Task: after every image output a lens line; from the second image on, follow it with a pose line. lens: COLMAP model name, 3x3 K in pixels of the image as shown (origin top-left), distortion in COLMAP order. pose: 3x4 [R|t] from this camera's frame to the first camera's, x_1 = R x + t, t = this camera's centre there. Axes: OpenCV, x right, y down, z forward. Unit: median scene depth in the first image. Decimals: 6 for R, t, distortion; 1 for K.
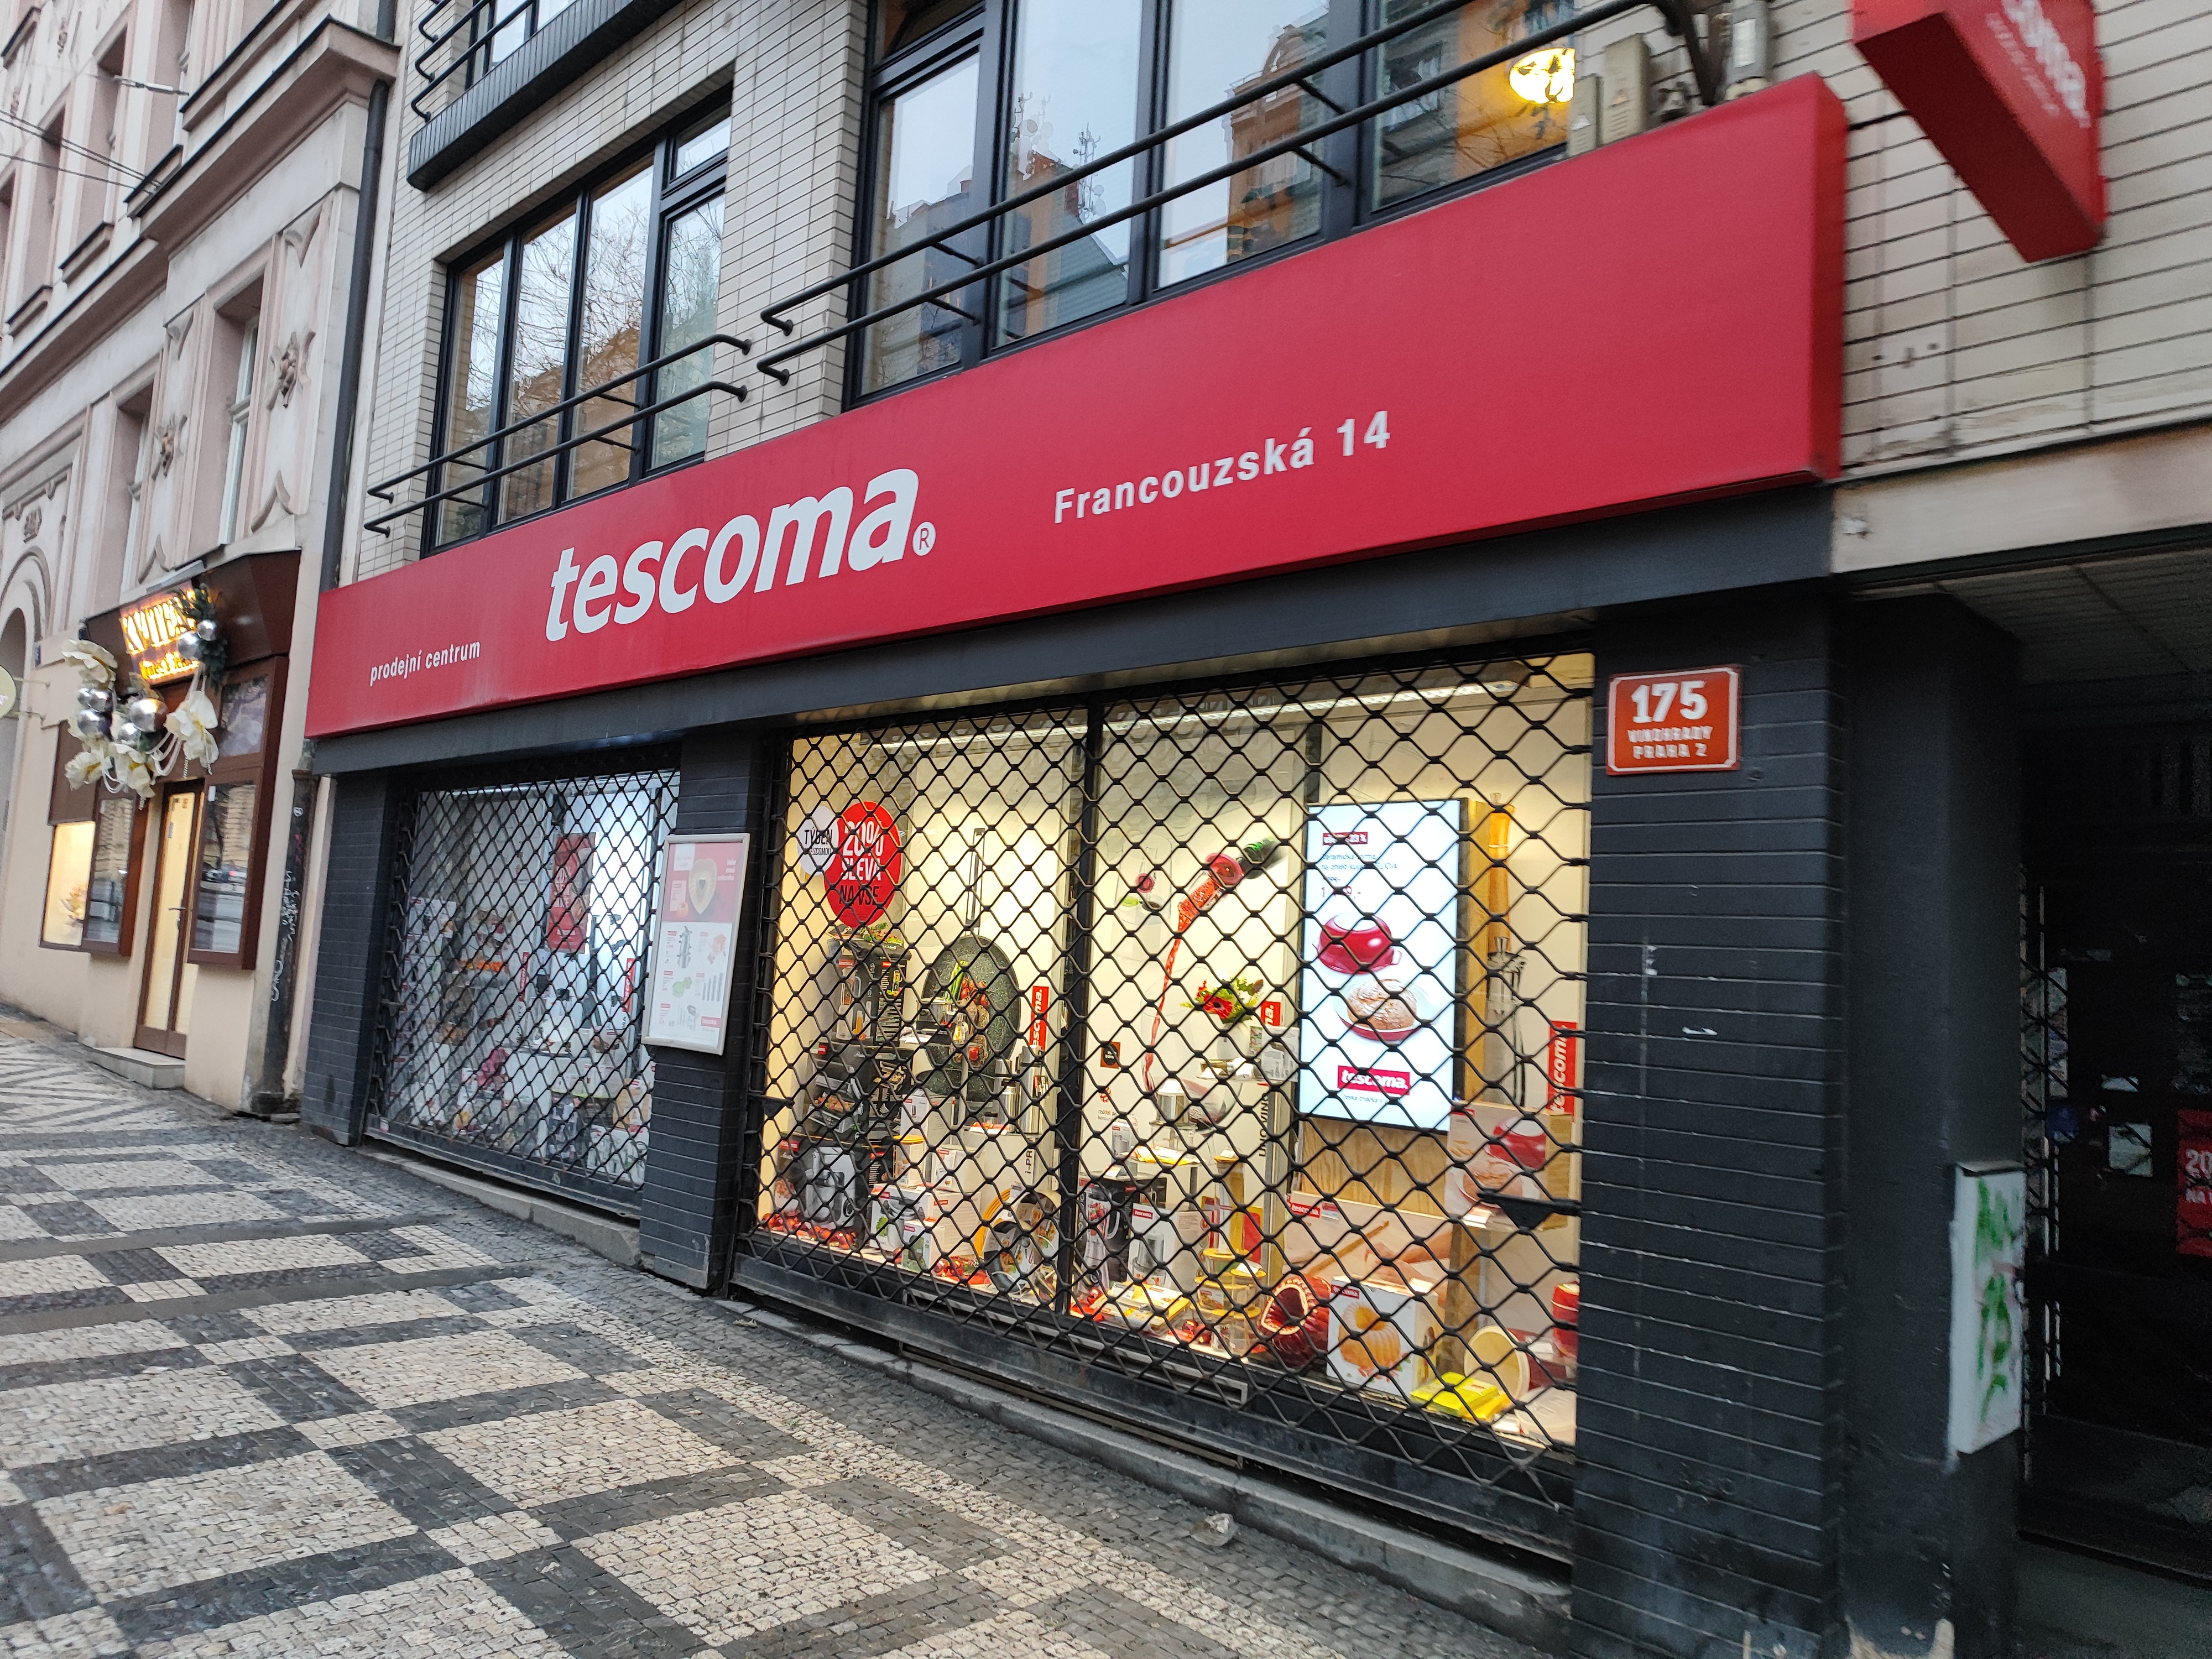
lens RADIAL K [[1562.5, 0, 1108.1], [0, 1562.5, 811.3], [0, 0, 1]] dist [0.009545, -0.013144]
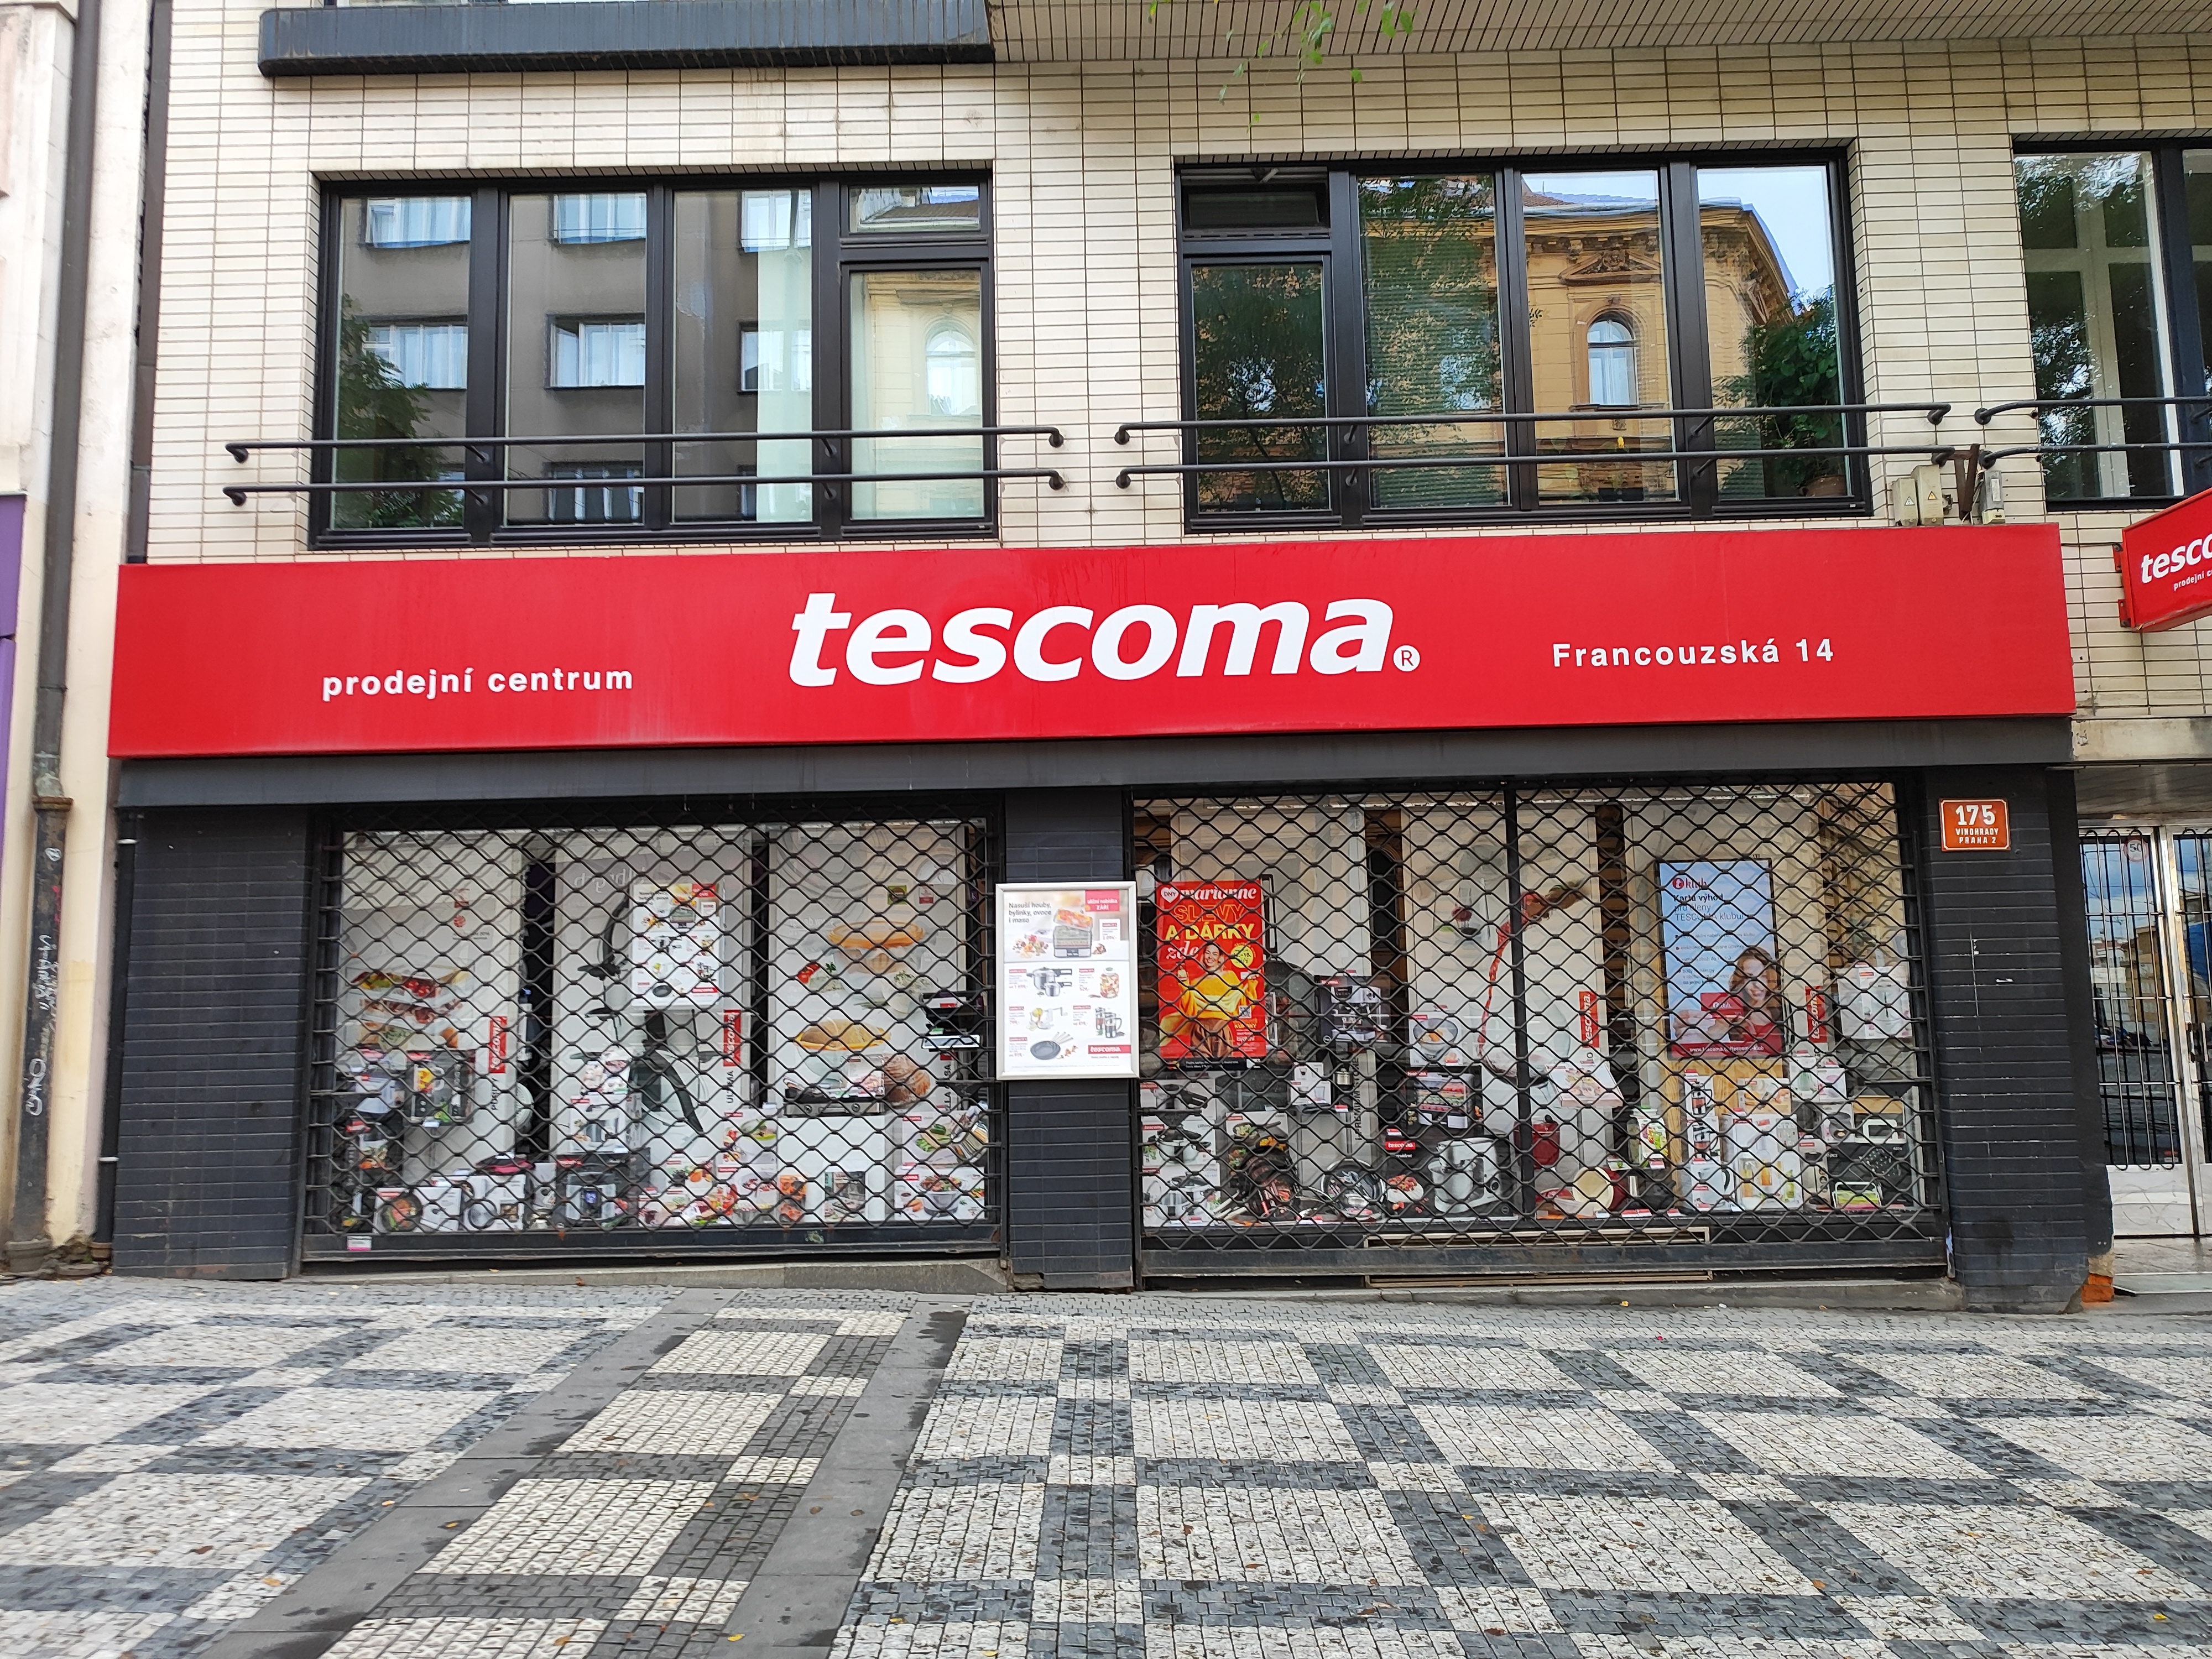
lens RADIAL K [[1562.5, 0, 1097.8], [0, 1562.5, 840.8], [0, 0, 1]] dist [0.009545, -0.013144]
pose [[0.721692, 0.009156, 0.692153, -1.185894], [-0.008129, 0.999956, -0.004752, -0.012653], [-0.692166, -0.002197, 0.721735, 0.226324]]
